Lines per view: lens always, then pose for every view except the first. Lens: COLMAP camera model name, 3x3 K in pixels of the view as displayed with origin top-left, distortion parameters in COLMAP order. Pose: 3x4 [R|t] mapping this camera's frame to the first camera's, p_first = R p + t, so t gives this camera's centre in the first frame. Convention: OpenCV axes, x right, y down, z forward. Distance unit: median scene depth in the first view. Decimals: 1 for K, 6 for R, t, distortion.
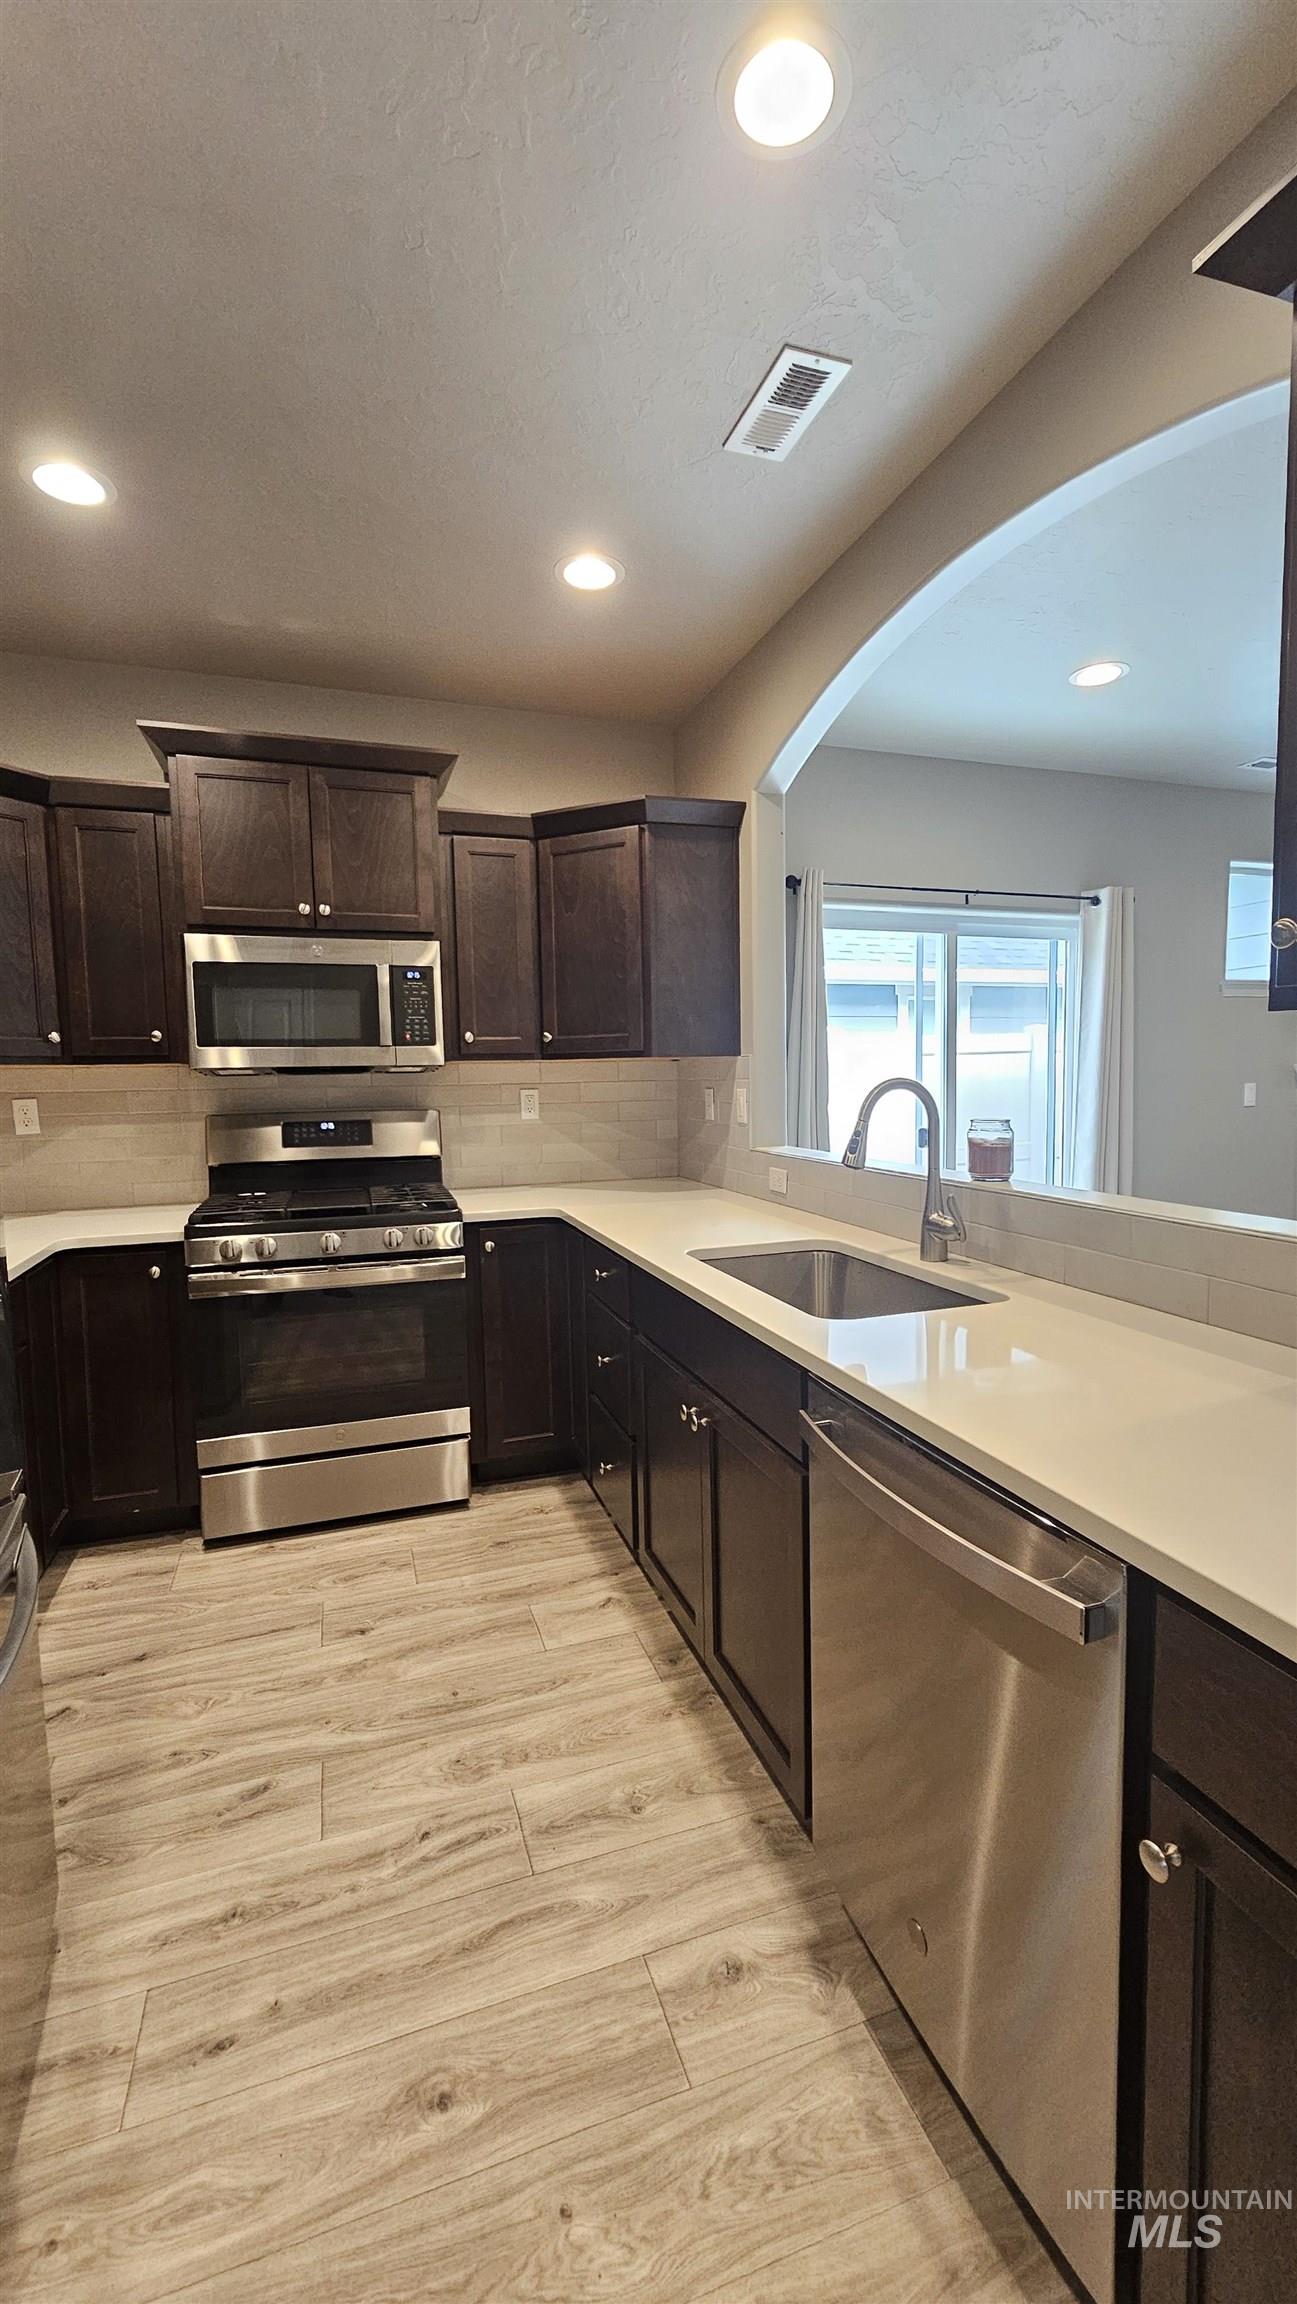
lens RADIAL K [[940.7, 0, 658.8], [0, 940.7, 1150.6], [0, 0, 1]] dist [0.001881, -0.001078]
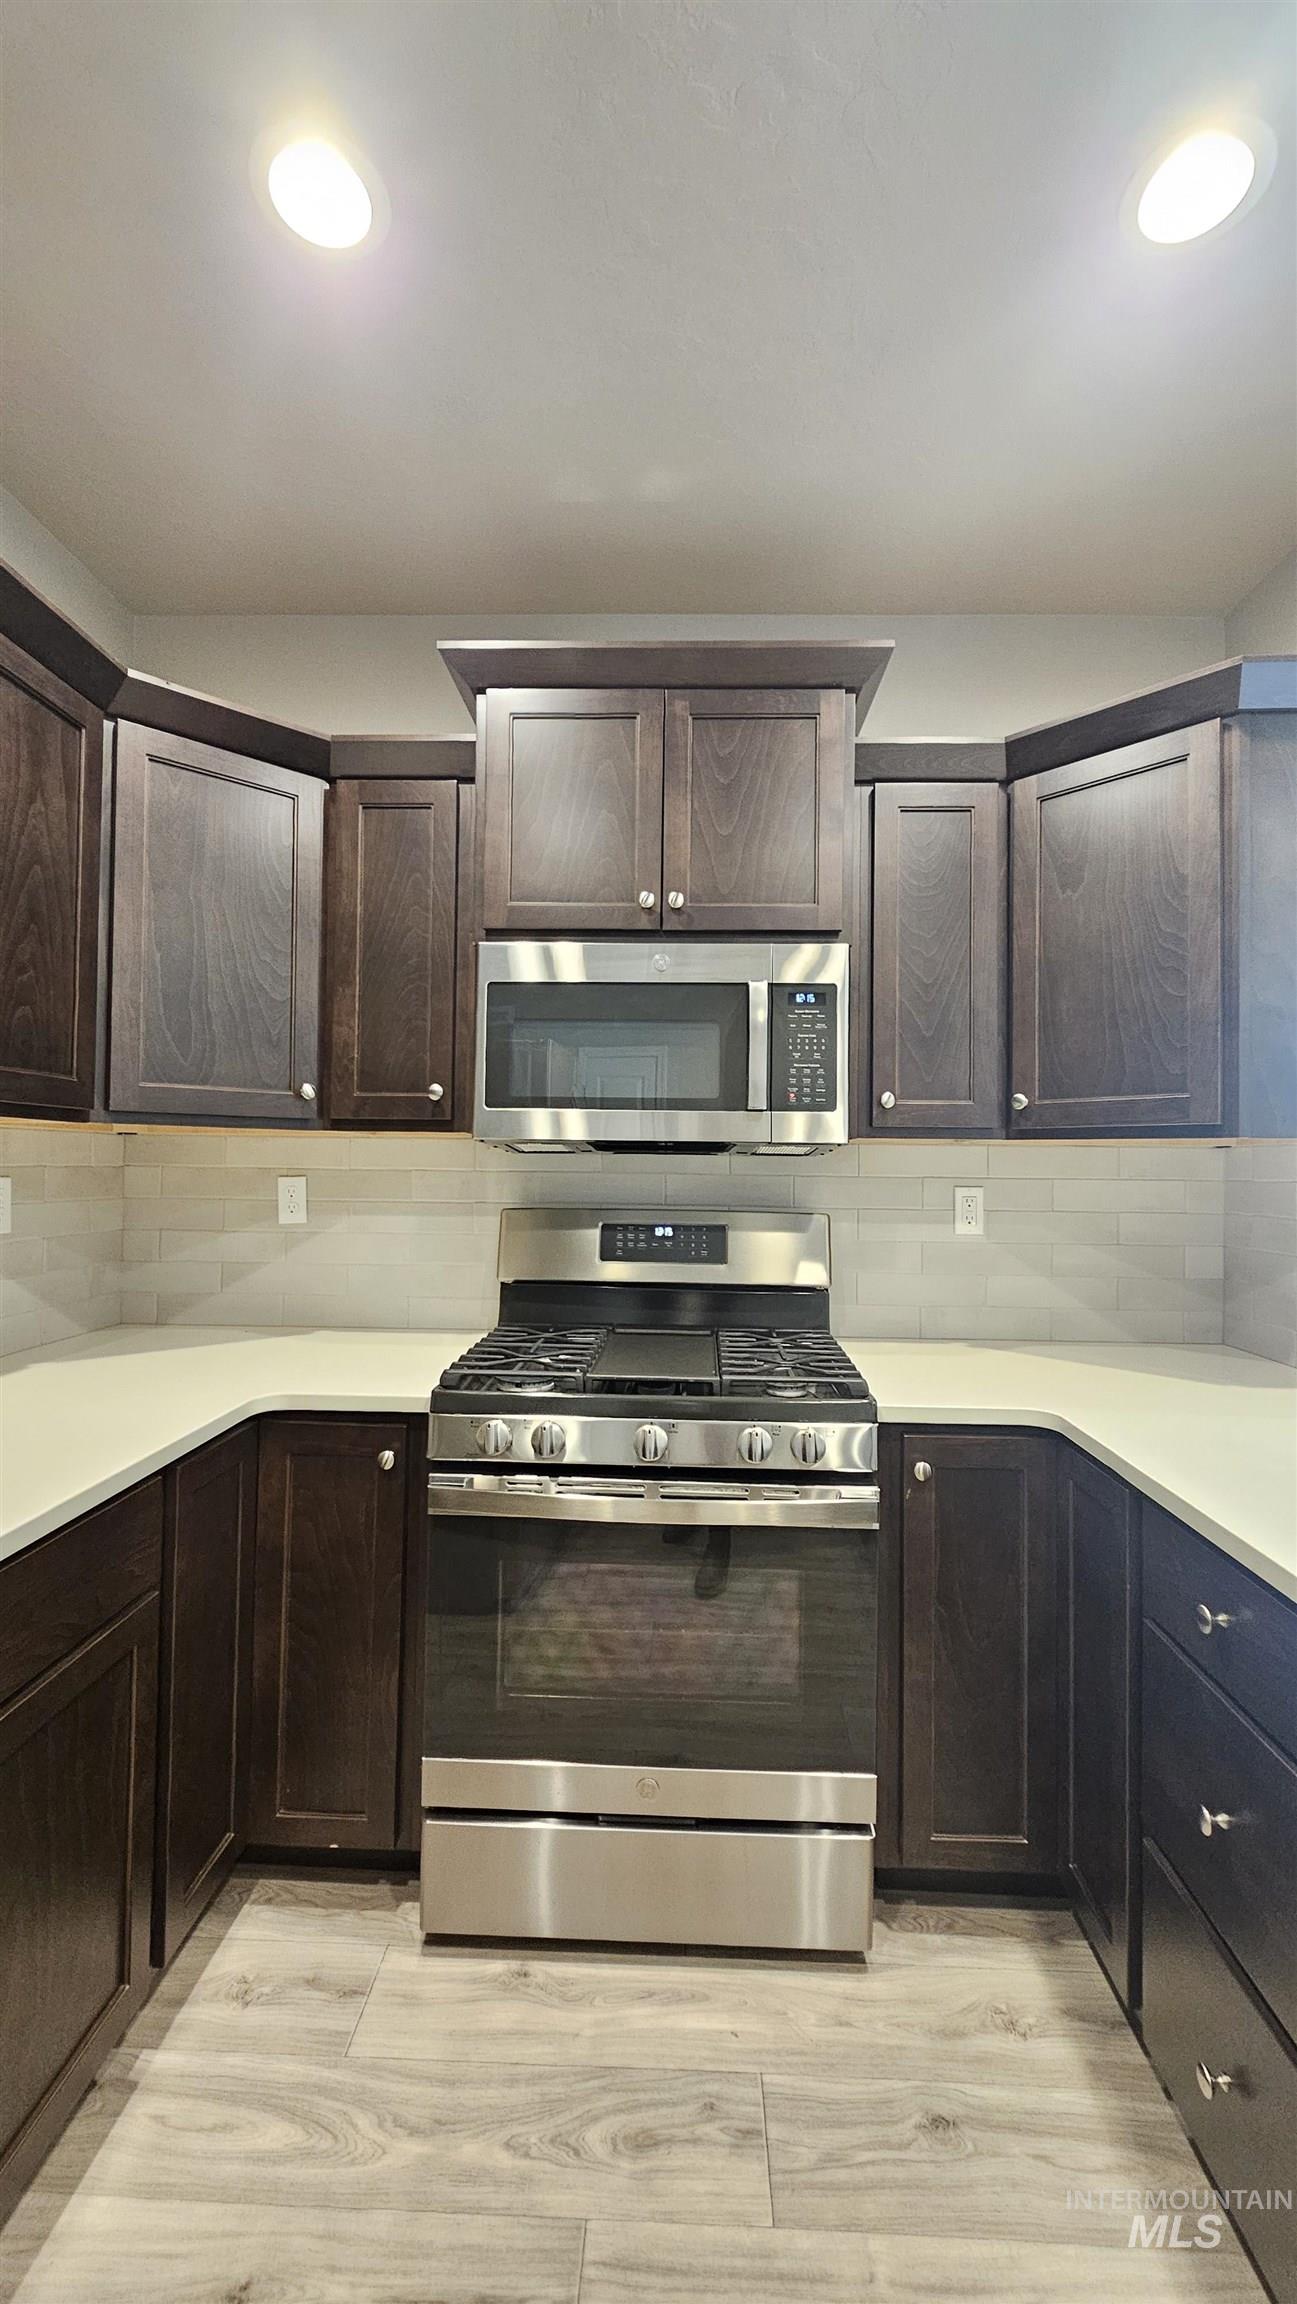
lens RADIAL K [[952.6, 0, 661.7], [0, 952.6, 1148.2], [0, 0, 1]] dist [0.001003, -0.000377]
pose [[0.934631, 0.022540, -0.354903, -0.133179], [-0.057371, 0.994474, -0.087925, -0.029513], [0.350960, 0.102538, 0.930759, 0.420364]]
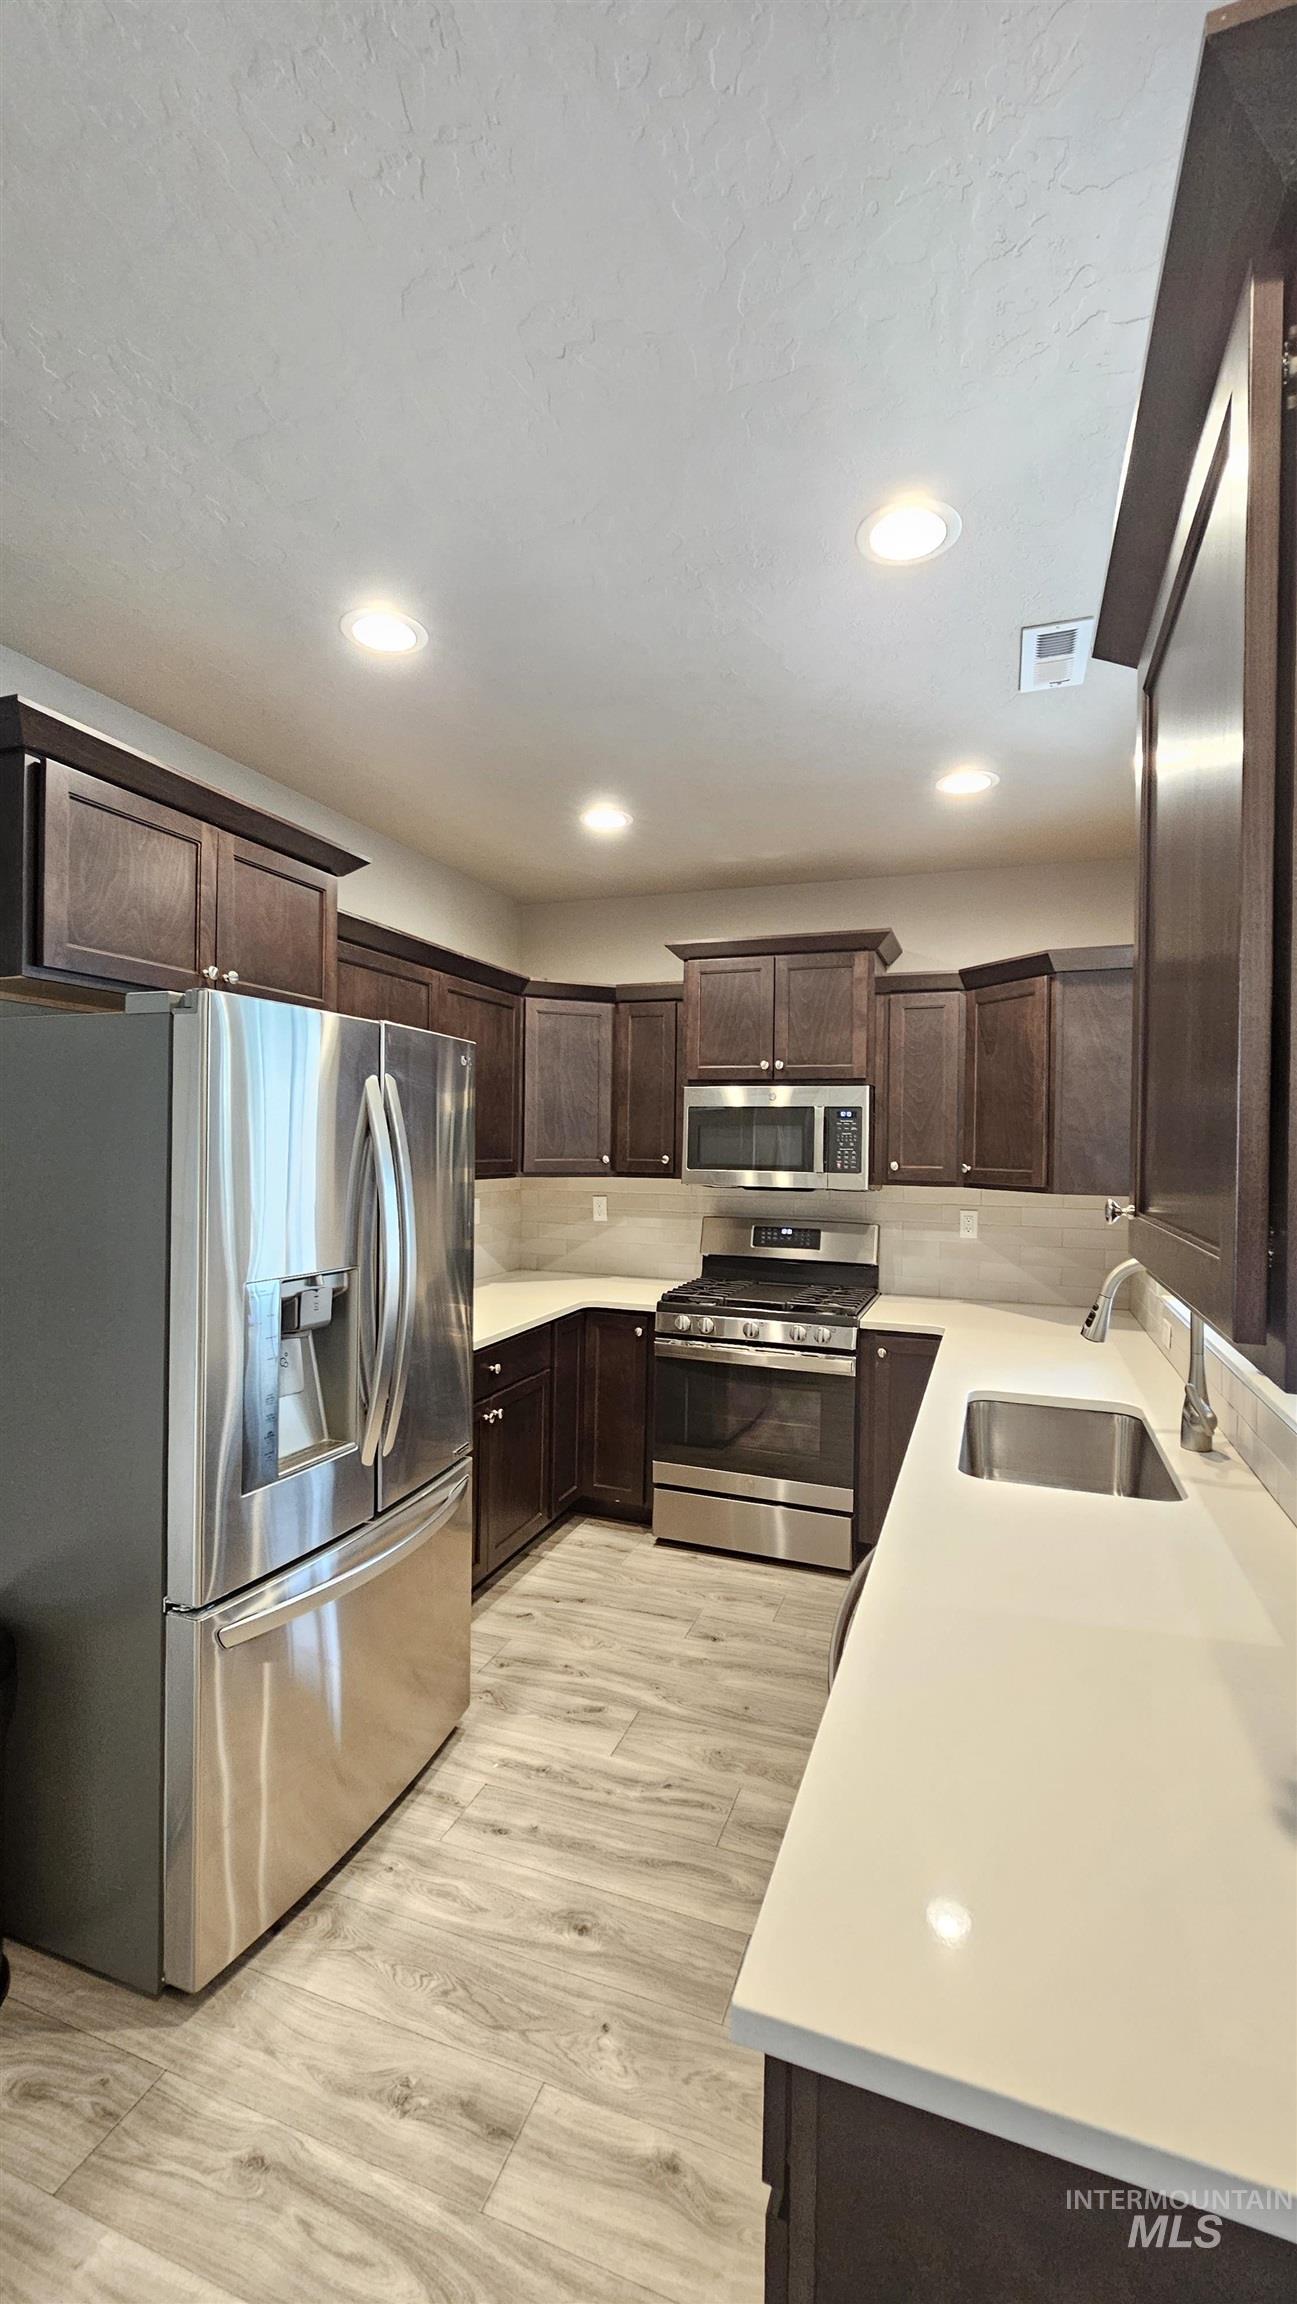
lens RADIAL K [[940.7, 0, 658.8], [0, 940.7, 1150.6], [0, 0, 1]] dist [0.001881, -0.001078]
pose [[0.778879, 0.033889, -0.626258, 0.329765], [-0.077694, 0.996061, -0.042727, -0.076095], [0.622343, 0.081936, 0.778445, -0.085299]]
